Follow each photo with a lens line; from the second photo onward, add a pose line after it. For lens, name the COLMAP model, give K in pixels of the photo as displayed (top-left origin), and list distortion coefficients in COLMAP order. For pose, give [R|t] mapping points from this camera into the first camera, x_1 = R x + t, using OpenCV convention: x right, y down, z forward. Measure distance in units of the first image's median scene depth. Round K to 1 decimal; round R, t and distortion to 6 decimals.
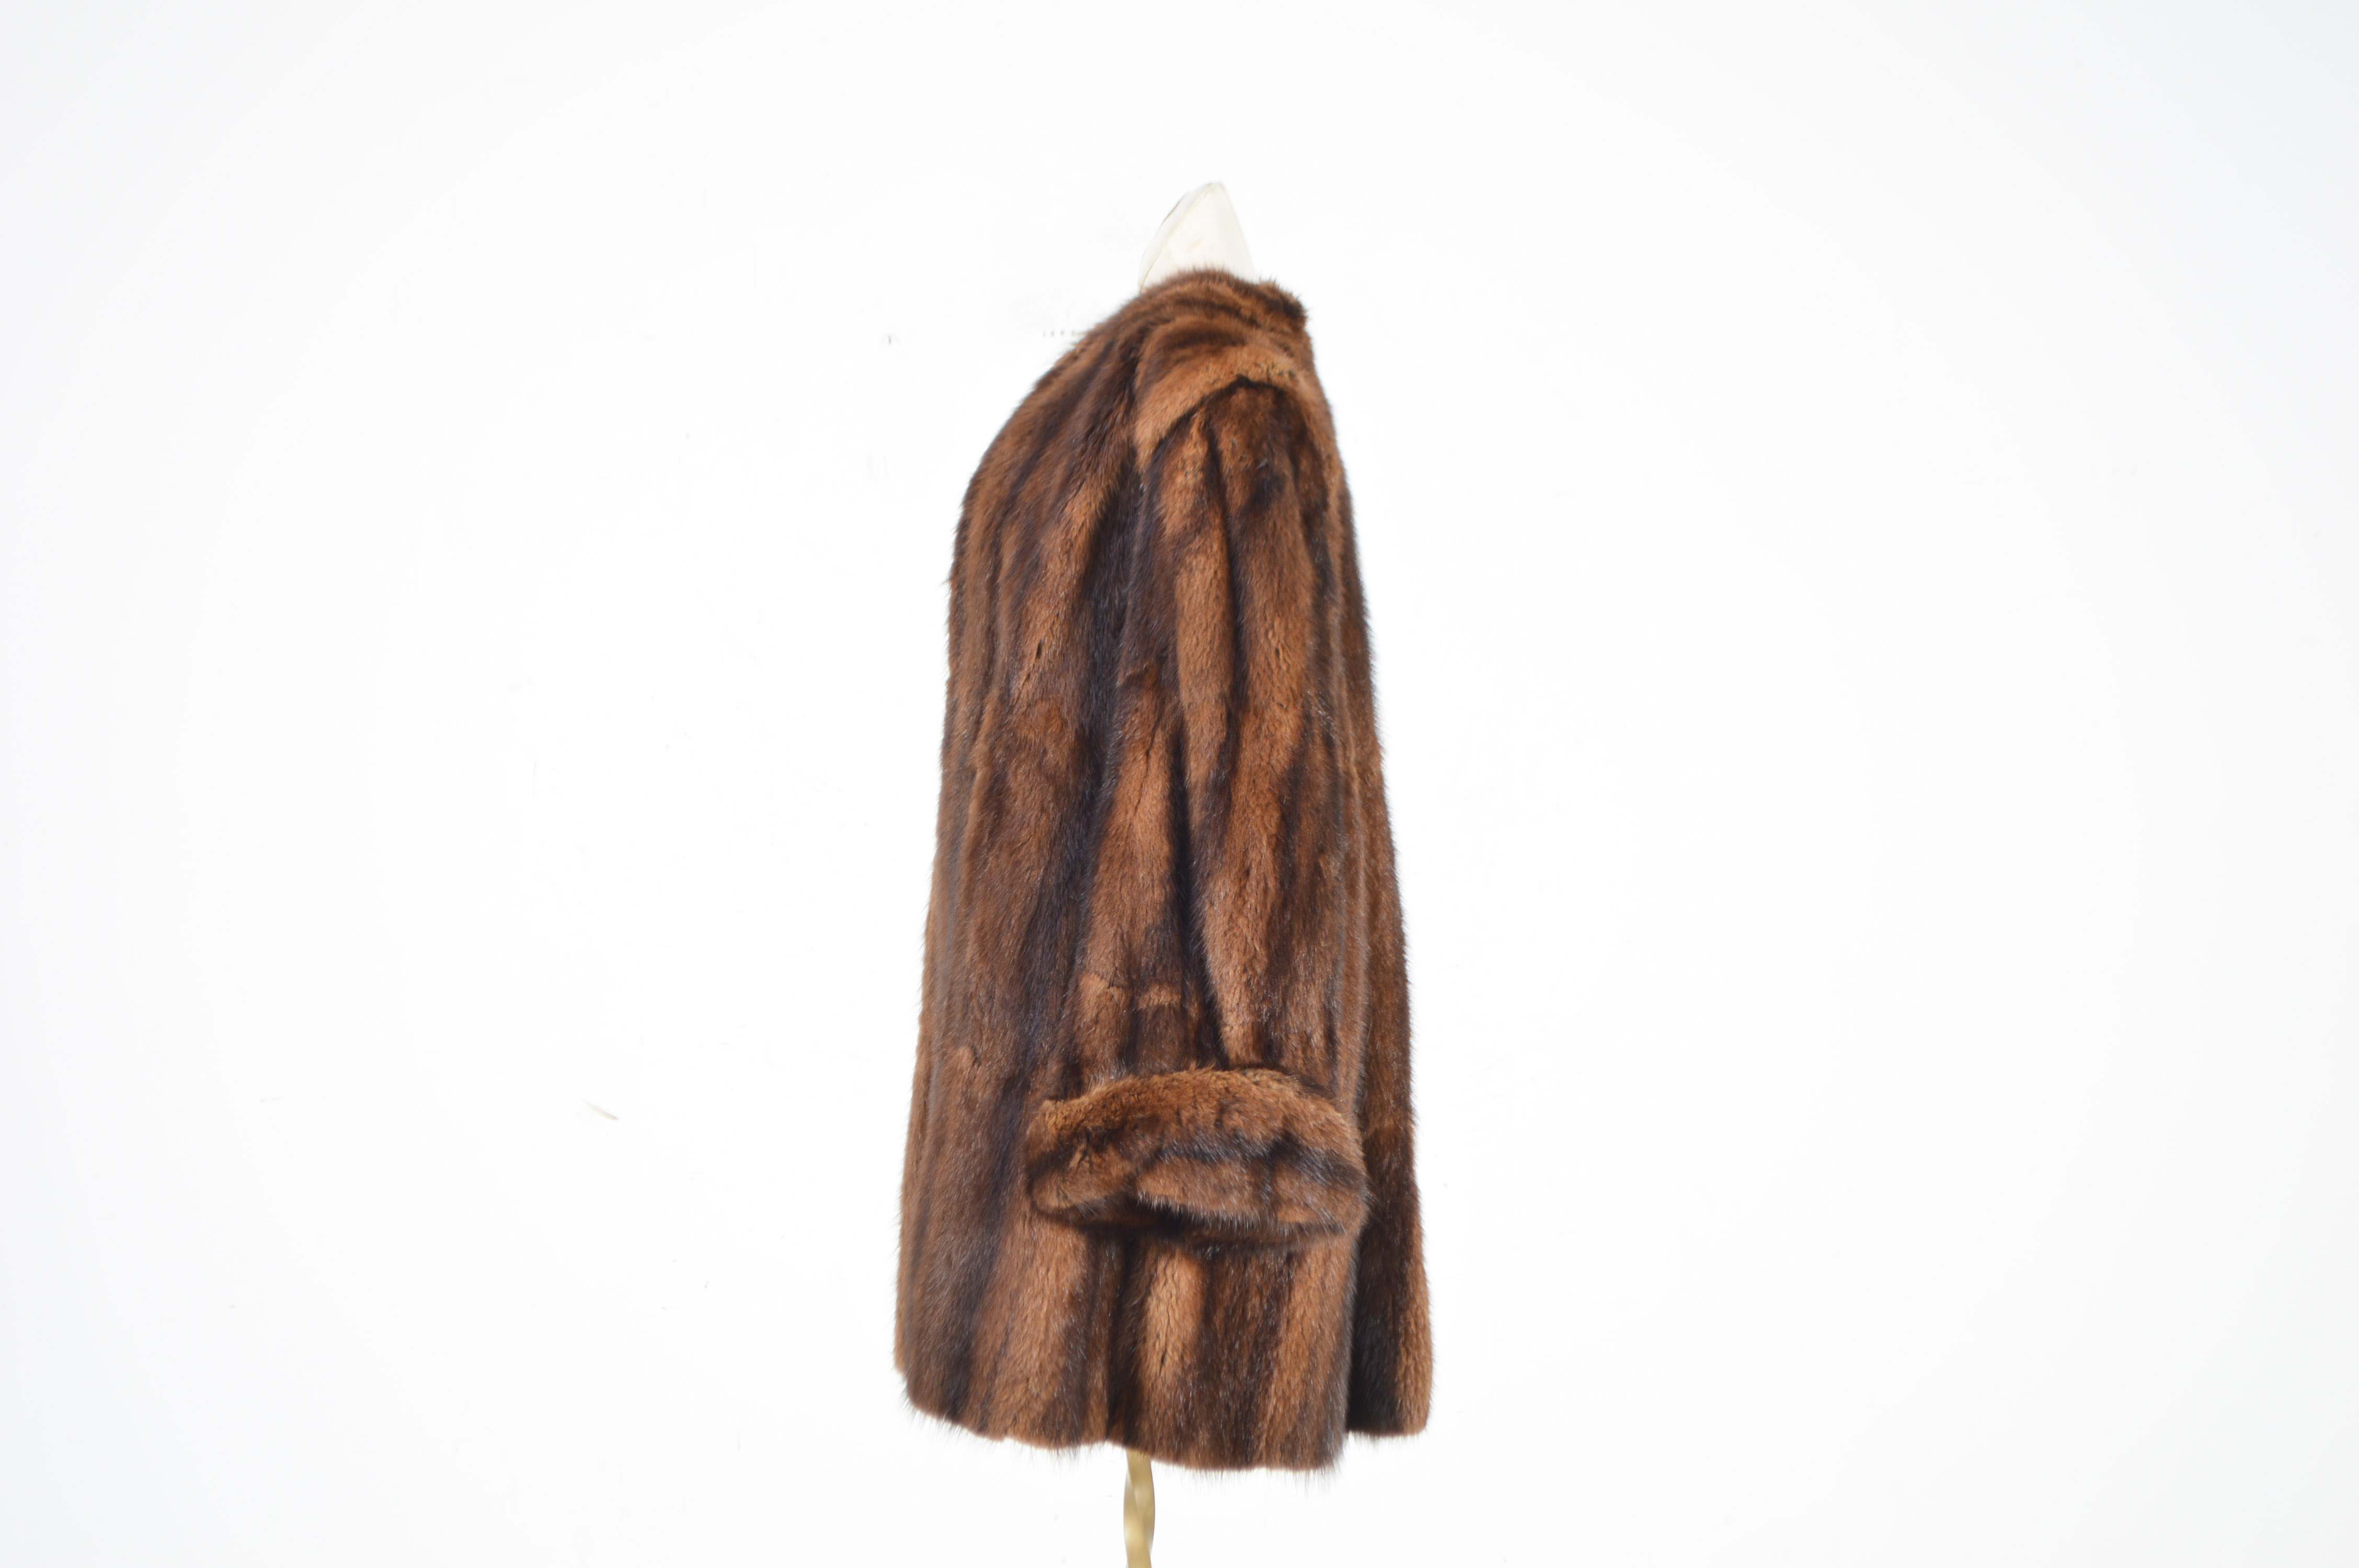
lens RADIAL K [[5522.1, 0, 1181.2], [0, 5522.1, 780.0], [0, 0, 1]] dist [0.110222, 0.000000]
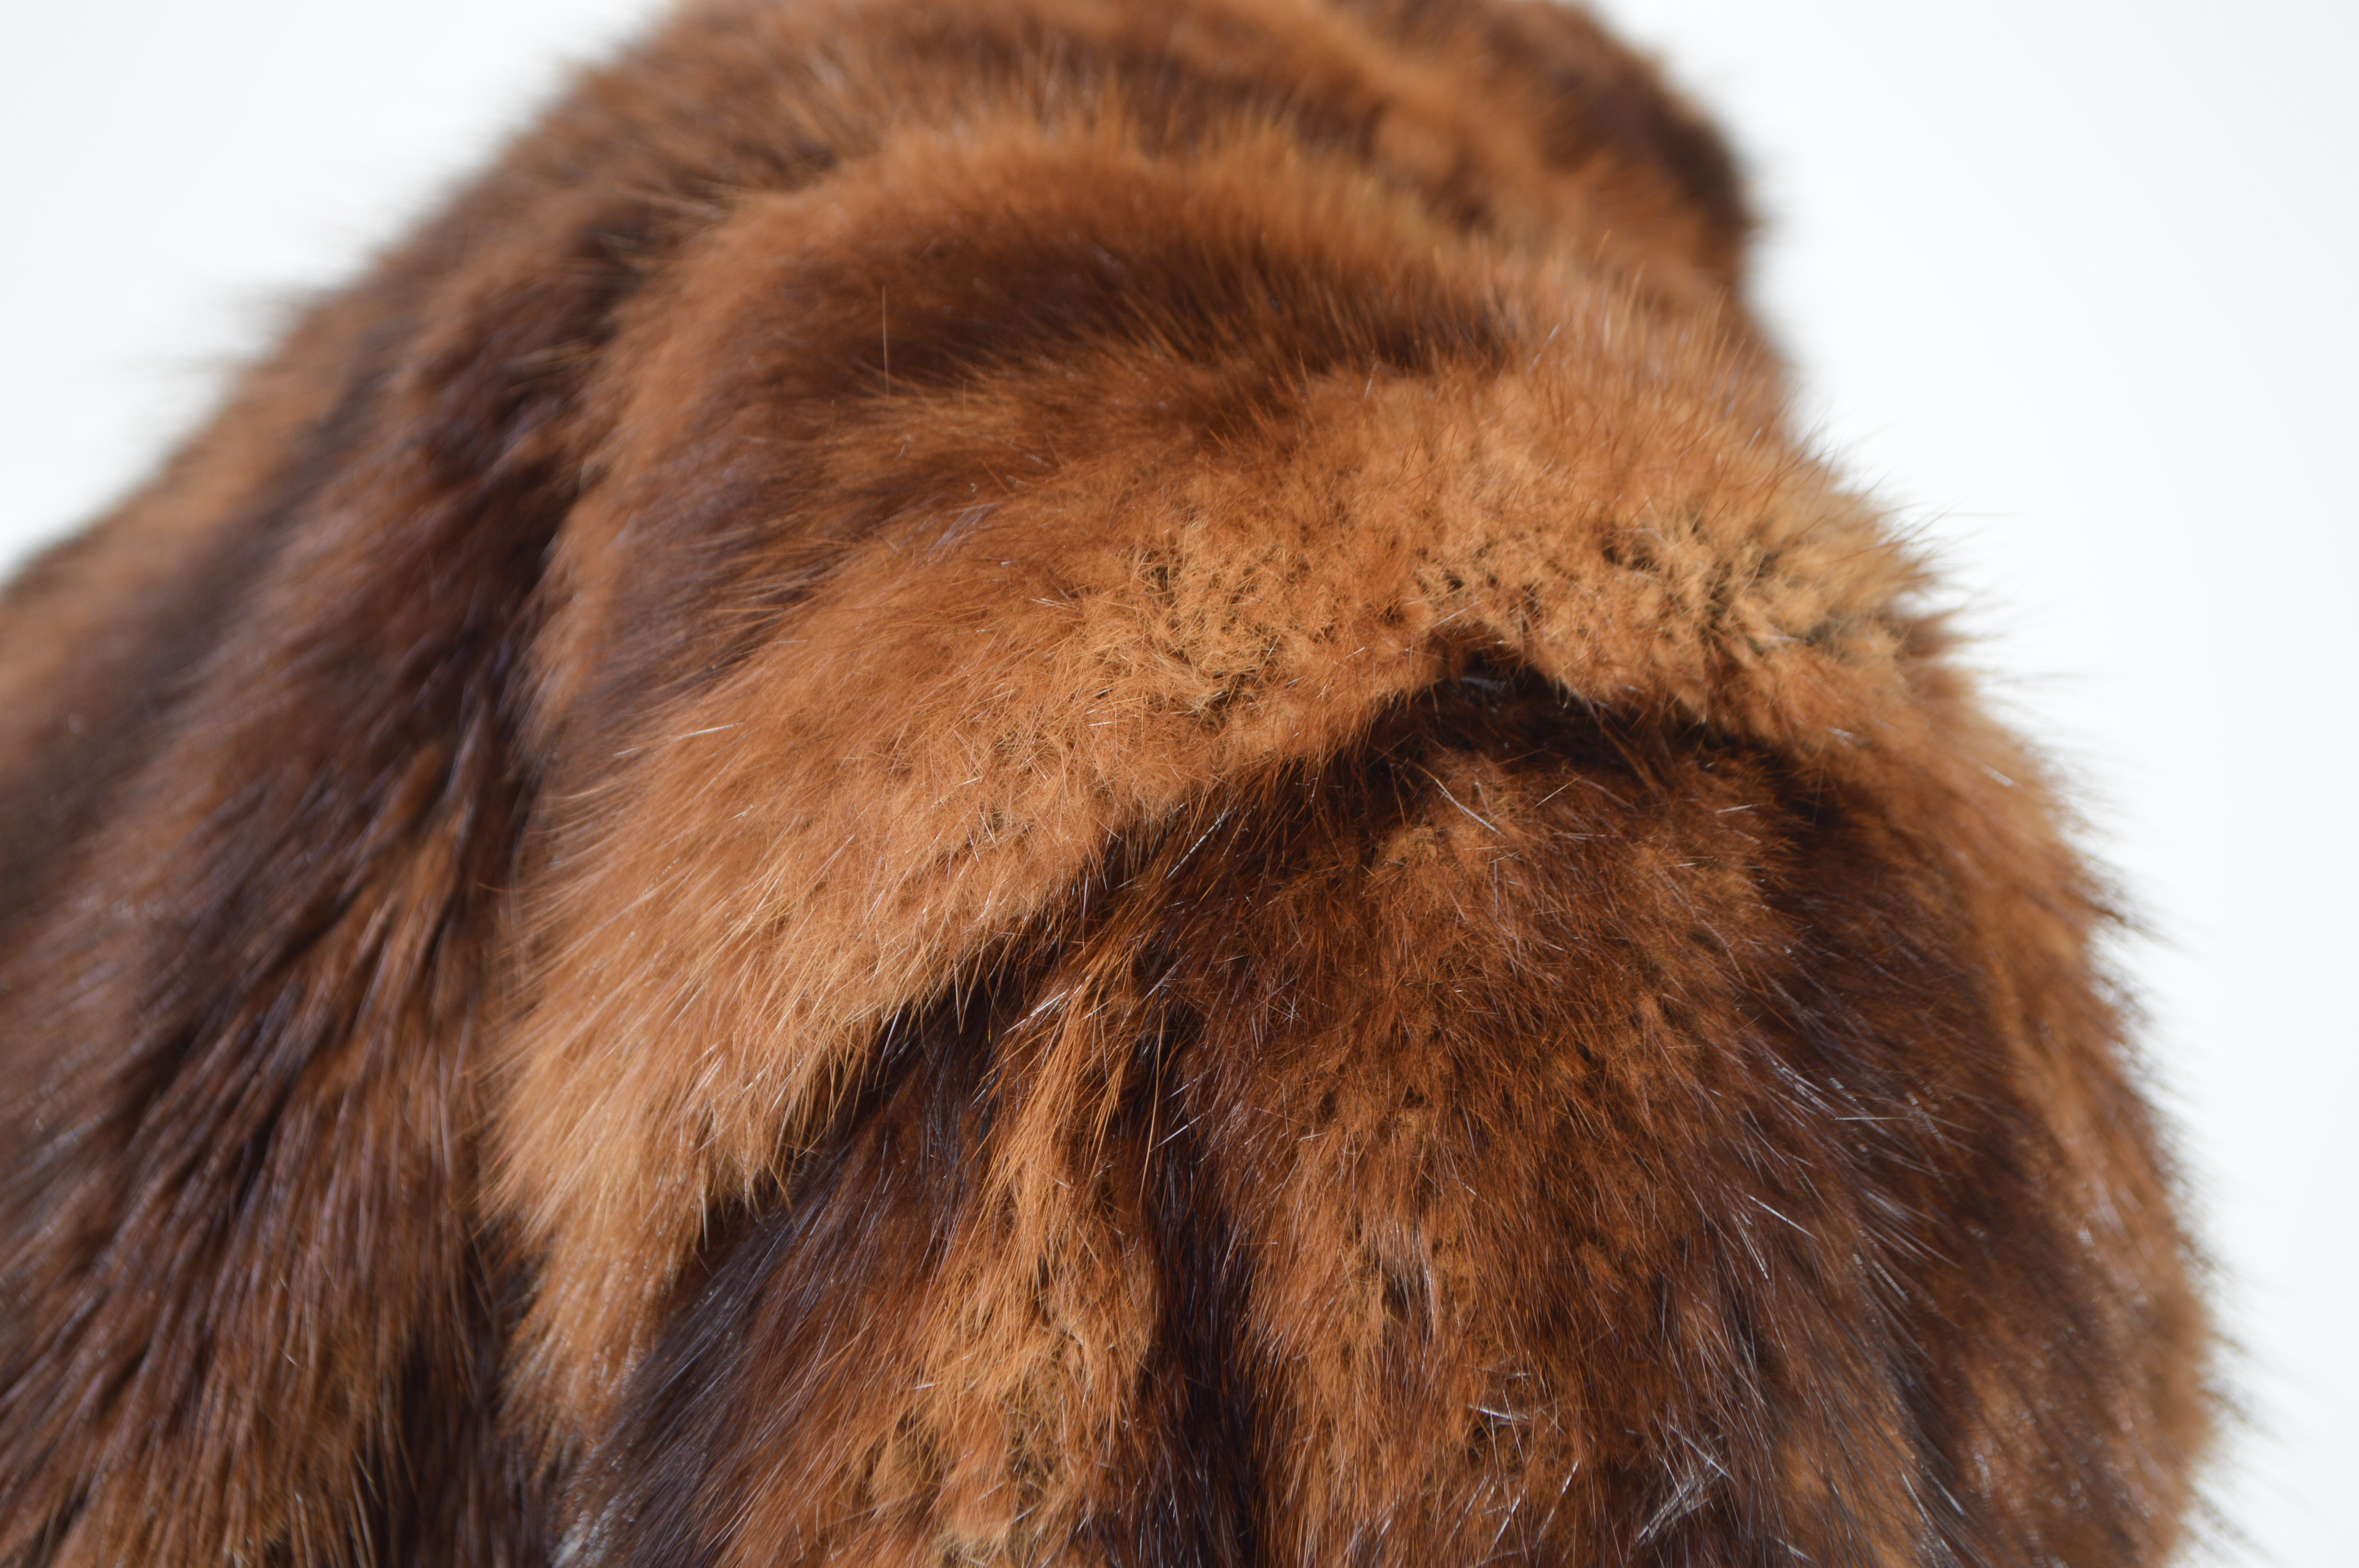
lens RADIAL K [[5522.1, 0, 1177.7], [0, 5522.1, 785.4], [0, 0, 1]] dist [0.110222, 0.000000]
pose [[0.999196, 0.014221, 0.037493, 0.001097], [-0.013404, 0.999670, -0.021929, -0.067905], [-0.037793, 0.021409, 0.999056, 0.891481]]
